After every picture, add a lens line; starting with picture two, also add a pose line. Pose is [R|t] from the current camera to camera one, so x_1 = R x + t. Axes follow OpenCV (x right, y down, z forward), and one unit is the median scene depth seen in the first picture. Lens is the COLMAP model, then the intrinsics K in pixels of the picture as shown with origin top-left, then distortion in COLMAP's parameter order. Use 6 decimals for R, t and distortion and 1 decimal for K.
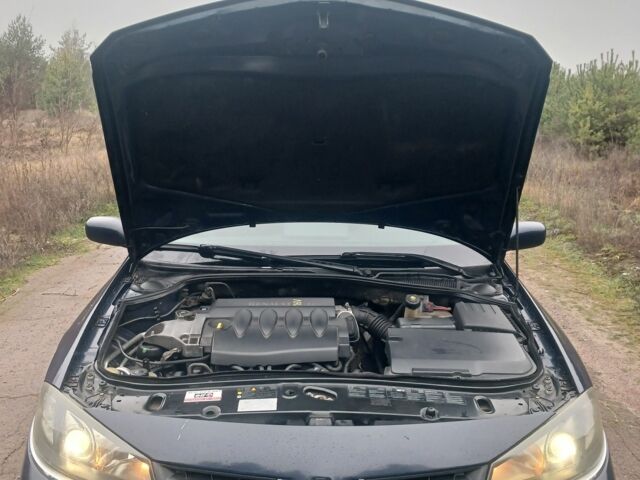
lens RADIAL K [[657.4, 0, 320.0], [0, 657.4, 240.0], [0, 0, 1]] dist [-0.052083, -0.011457]
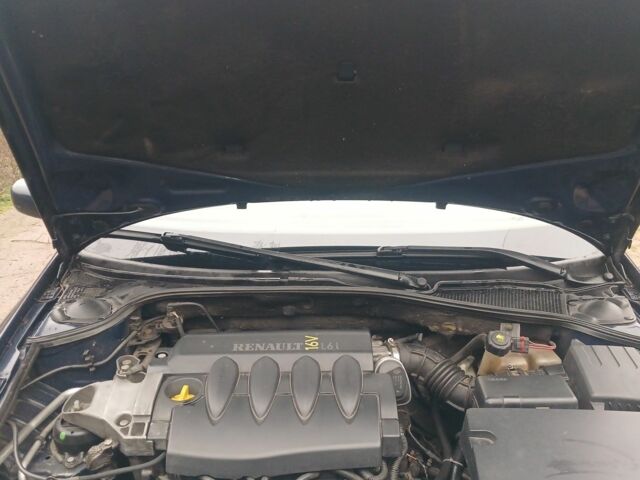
lens RADIAL K [[657.4, 0, 320.0], [0, 657.4, 240.0], [0, 0, 1]] dist [-0.052083, -0.011457]
pose [[0.999658, -0.004019, -0.025824, -0.009906], [0.007775, 0.989103, 0.147021, -0.089718], [0.024952, -0.147171, 0.988796, 0.389140]]
